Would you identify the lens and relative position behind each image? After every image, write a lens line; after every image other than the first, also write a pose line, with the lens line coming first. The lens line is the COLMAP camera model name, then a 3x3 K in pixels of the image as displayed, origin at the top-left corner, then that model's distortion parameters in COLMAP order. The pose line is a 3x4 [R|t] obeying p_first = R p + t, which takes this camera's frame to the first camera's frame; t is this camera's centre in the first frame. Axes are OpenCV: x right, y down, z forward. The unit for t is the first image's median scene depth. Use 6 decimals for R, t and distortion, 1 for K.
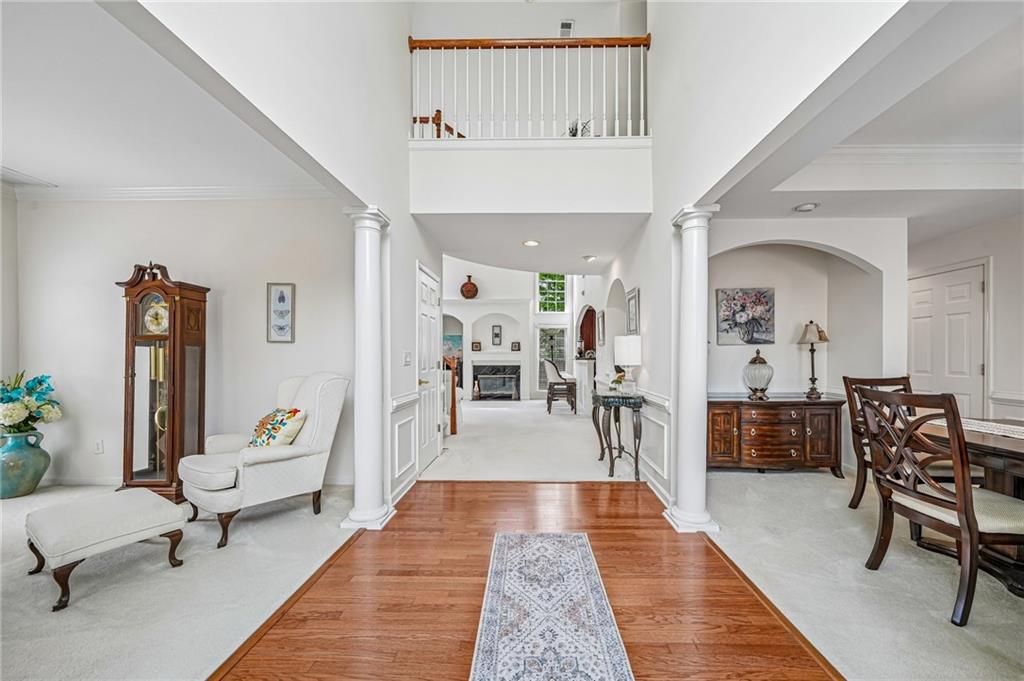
lens RADIAL K [[374.2, 0, 524.6], [0, 374.2, 354.0], [0, 0, 1]] dist [-0.000447, -0.000004]
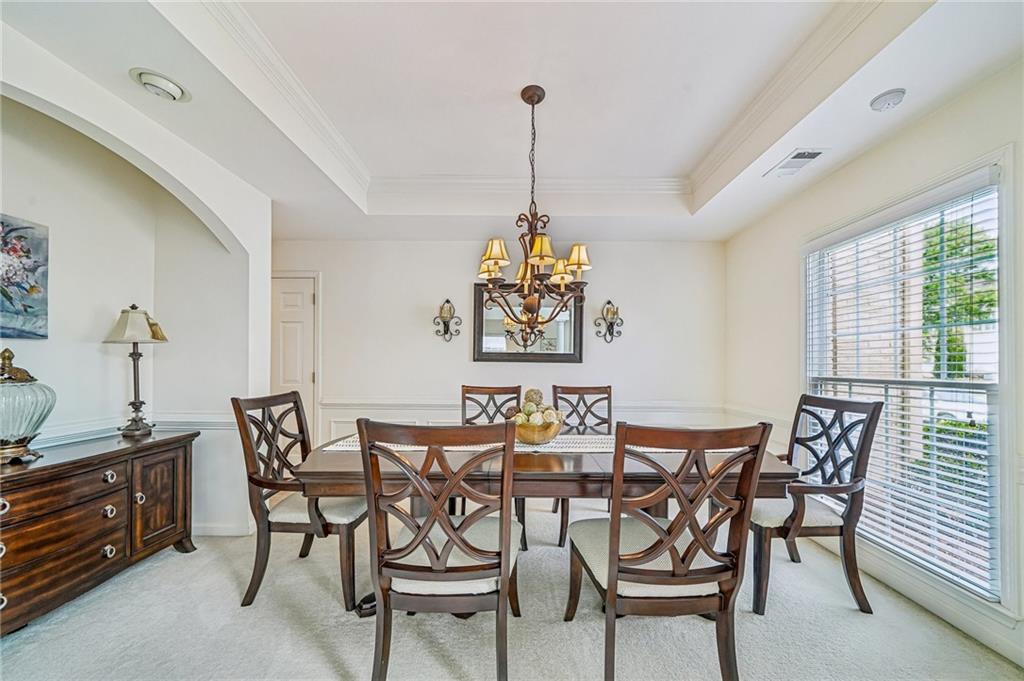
lens RADIAL K [[357.1, 0, 519.4], [0, 357.1, 363.3], [0, 0, 1]] dist [0.005061, -0.000029]
pose [[-0.025370, 0.002250, 0.999676, 0.190417], [-0.007007, 0.999973, -0.002428, 0.000268], [-0.999654, -0.007066, -0.025354, 0.418773]]
